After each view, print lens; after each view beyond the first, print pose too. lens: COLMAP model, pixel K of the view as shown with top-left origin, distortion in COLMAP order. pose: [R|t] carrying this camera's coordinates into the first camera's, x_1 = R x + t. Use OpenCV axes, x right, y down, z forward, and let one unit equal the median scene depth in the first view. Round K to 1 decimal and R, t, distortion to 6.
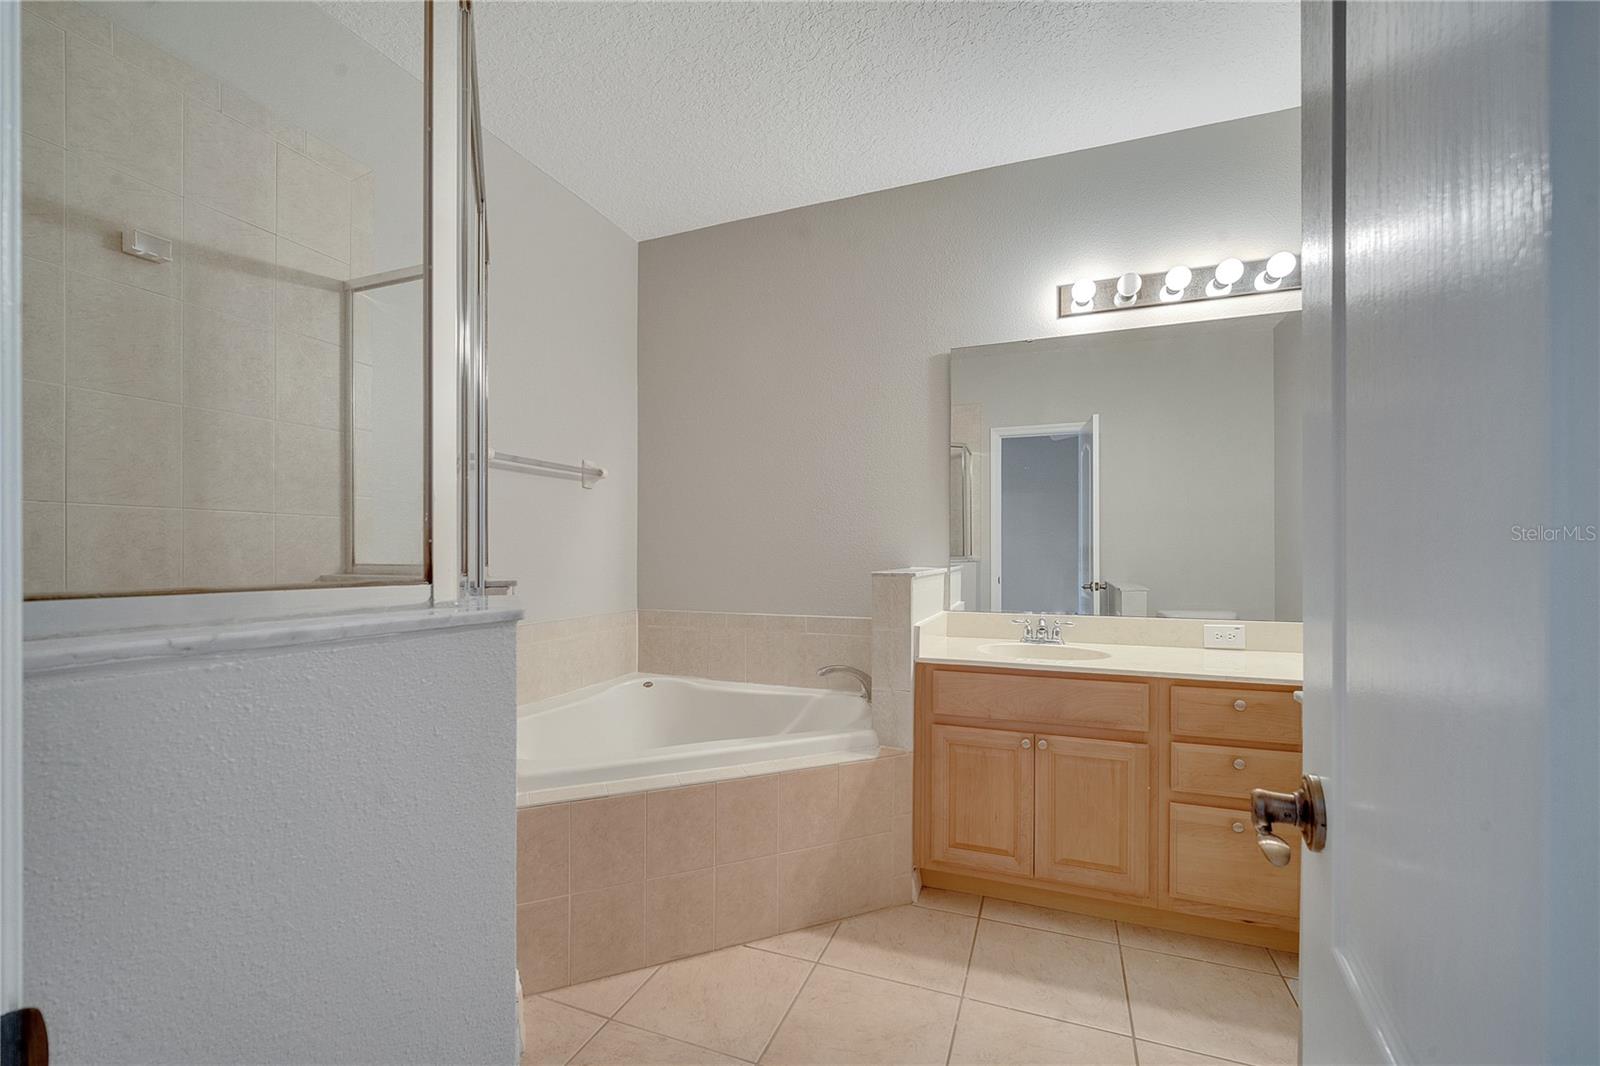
lens RADIAL K [[709.4, 0, 791.8], [0, 709.4, 541.1], [0, 0, 1]] dist [-0.000808, -0.000167]
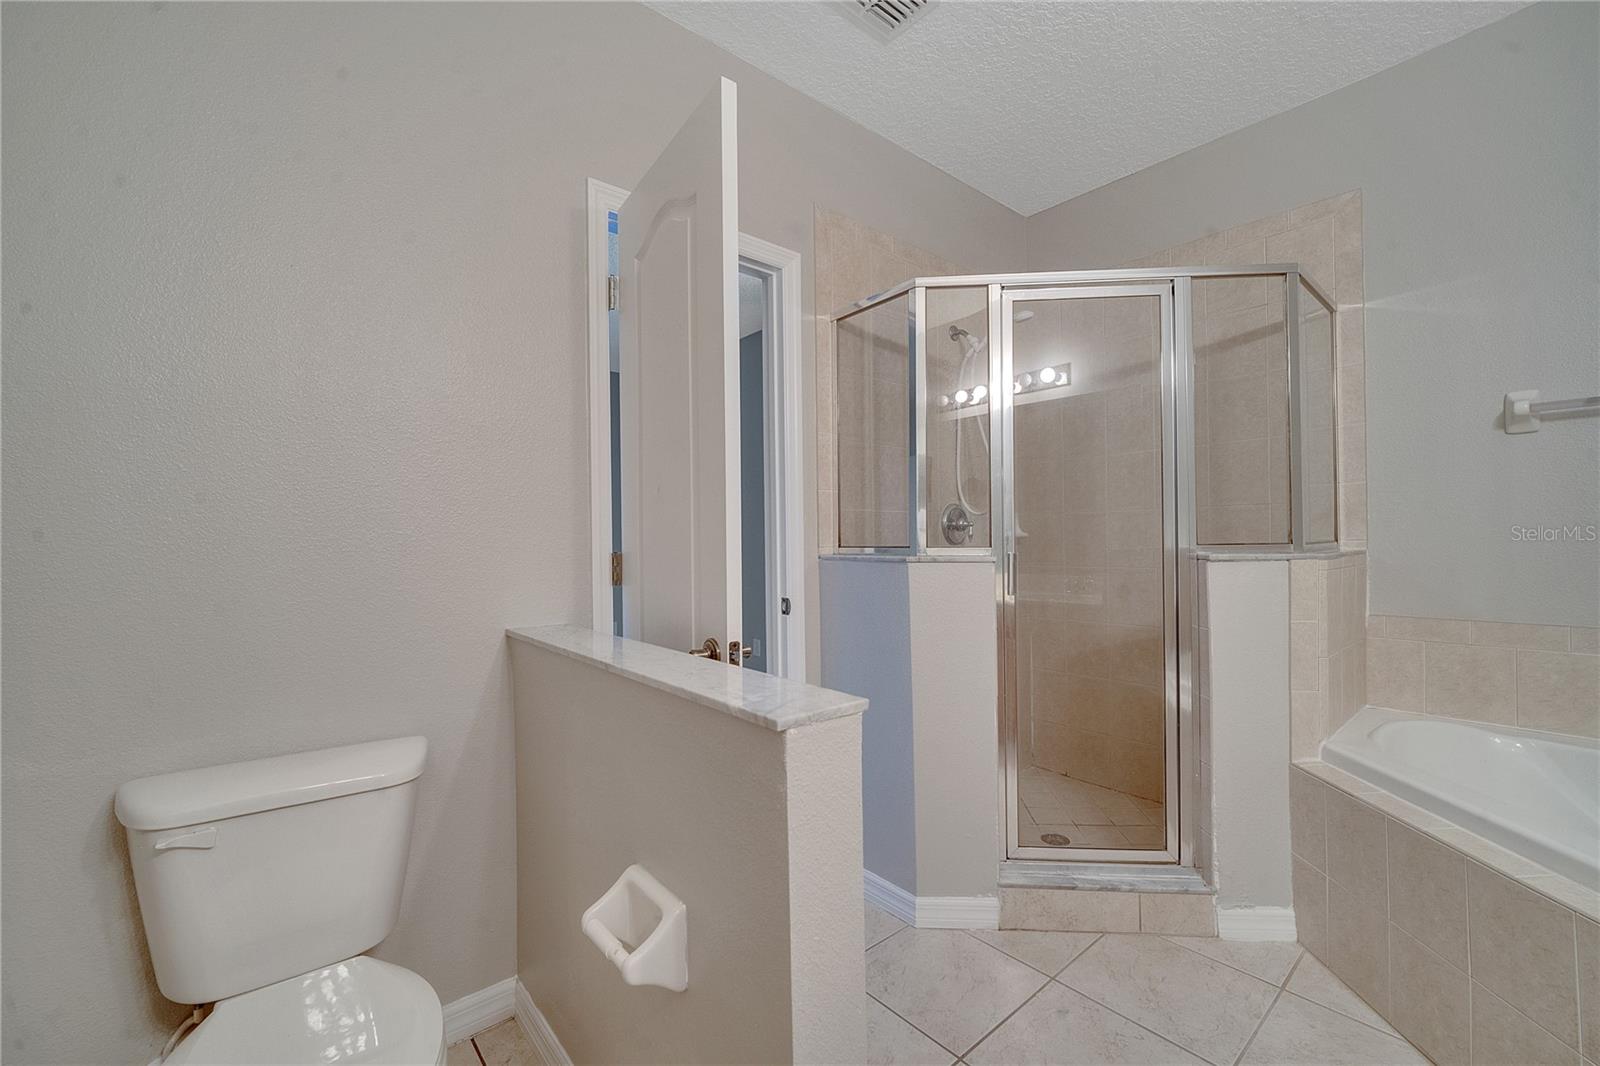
lens RADIAL K [[649.3, 0, 795.5], [0, 649.3, 543.2], [0, 0, 1]] dist [-0.004544, -0.000071]
pose [[-0.480460, 0.005743, -0.876998, 0.836944], [0.019246, 0.999807, -0.003996, 0.021919], [0.876805, -0.018798, -0.480478, 0.794669]]
